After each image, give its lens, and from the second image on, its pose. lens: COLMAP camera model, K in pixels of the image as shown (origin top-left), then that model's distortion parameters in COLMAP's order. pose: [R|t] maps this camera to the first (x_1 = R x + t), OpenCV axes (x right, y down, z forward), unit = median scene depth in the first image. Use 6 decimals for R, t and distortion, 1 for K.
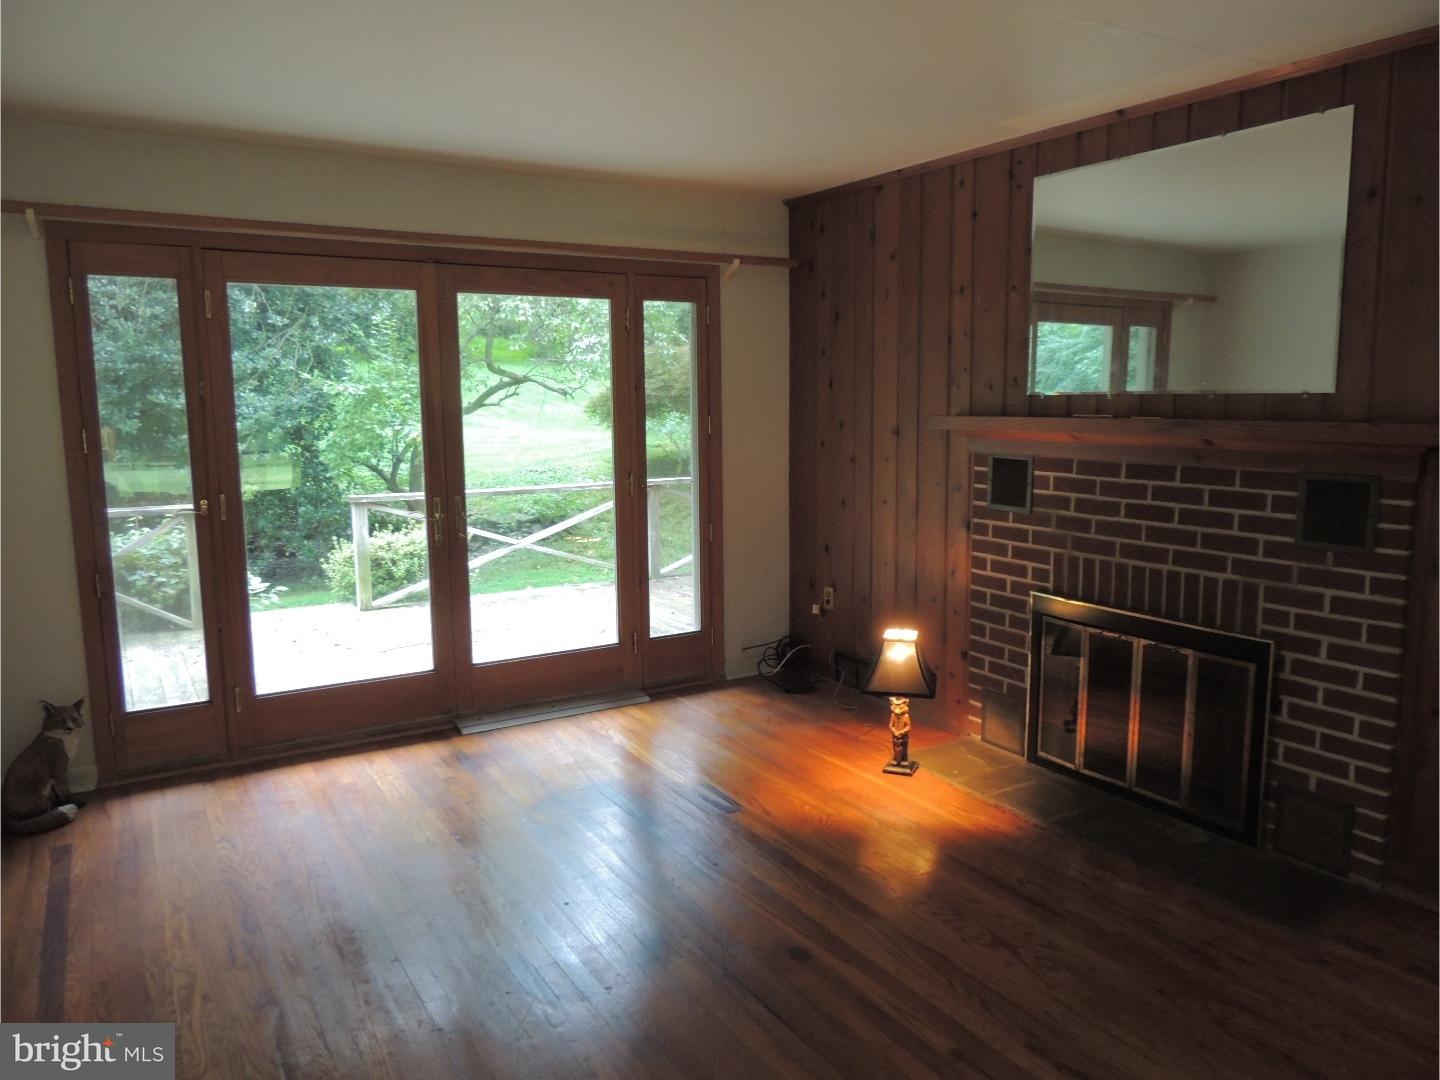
lens RADIAL K [[1030.3, 0, 734.1], [0, 1030.3, 545.4], [0, 0, 1]] dist [-0.030482, -0.014103]
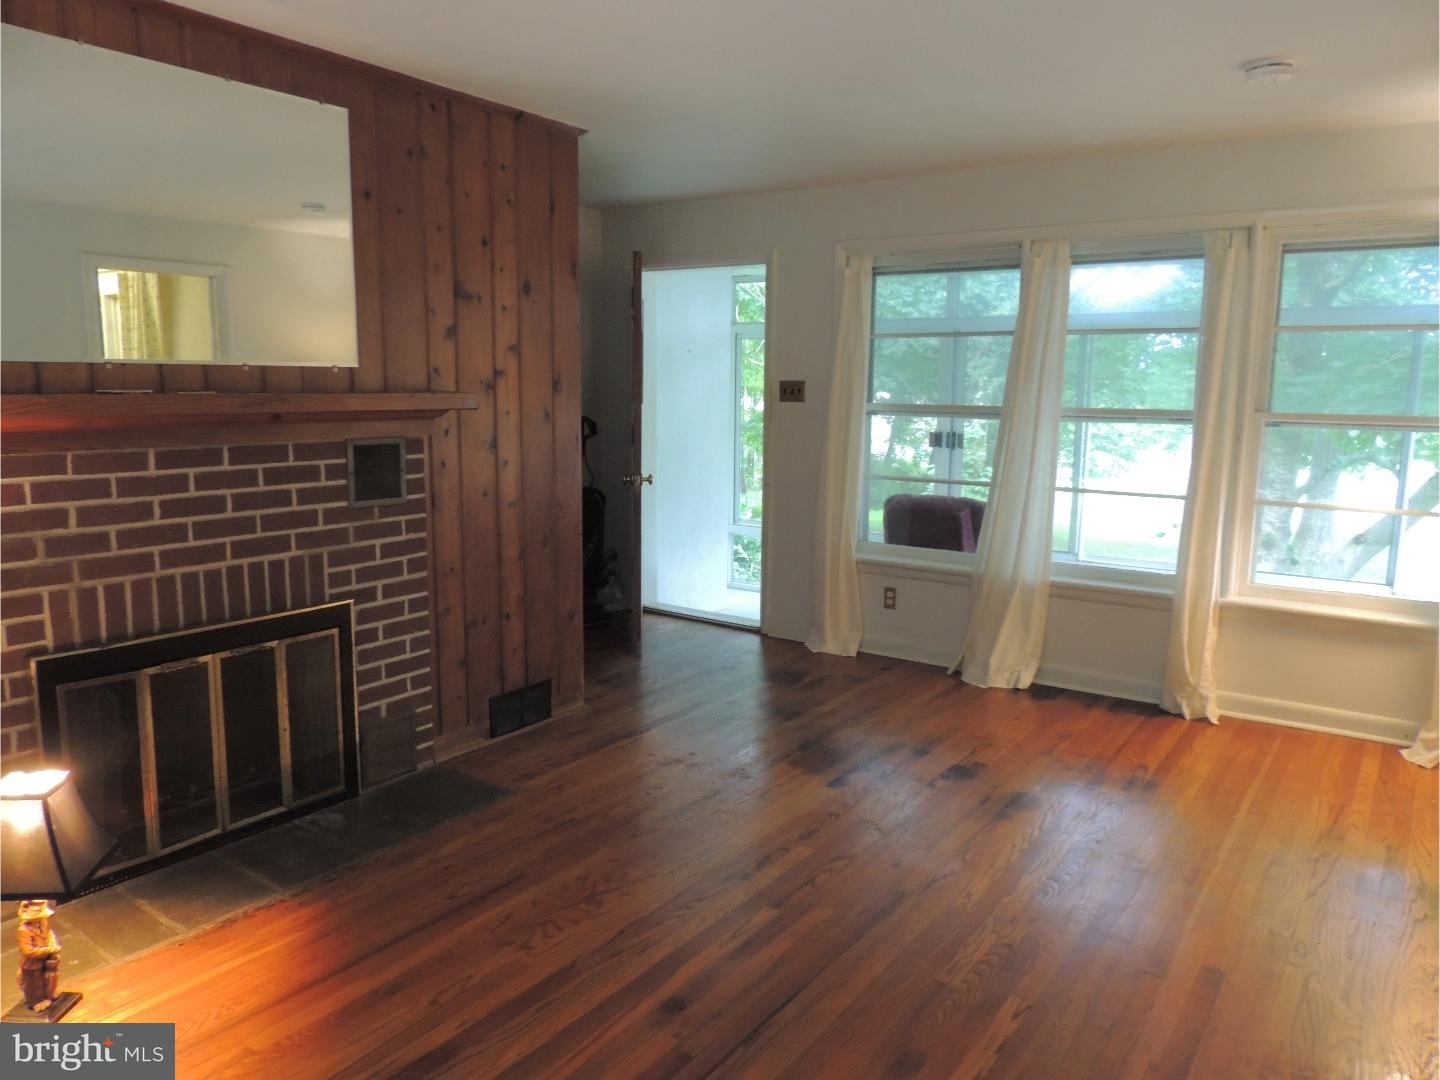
lens RADIAL K [[1030.3, 0, 734.2], [0, 1030.3, 536.5], [0, 0, 1]] dist [-0.030482, -0.014103]
pose [[-0.407352, -0.139789, 0.902509, -0.576578], [0.111490, 0.973213, 0.201062, -0.137441], [-0.906440, 0.182524, -0.380855, 1.004676]]
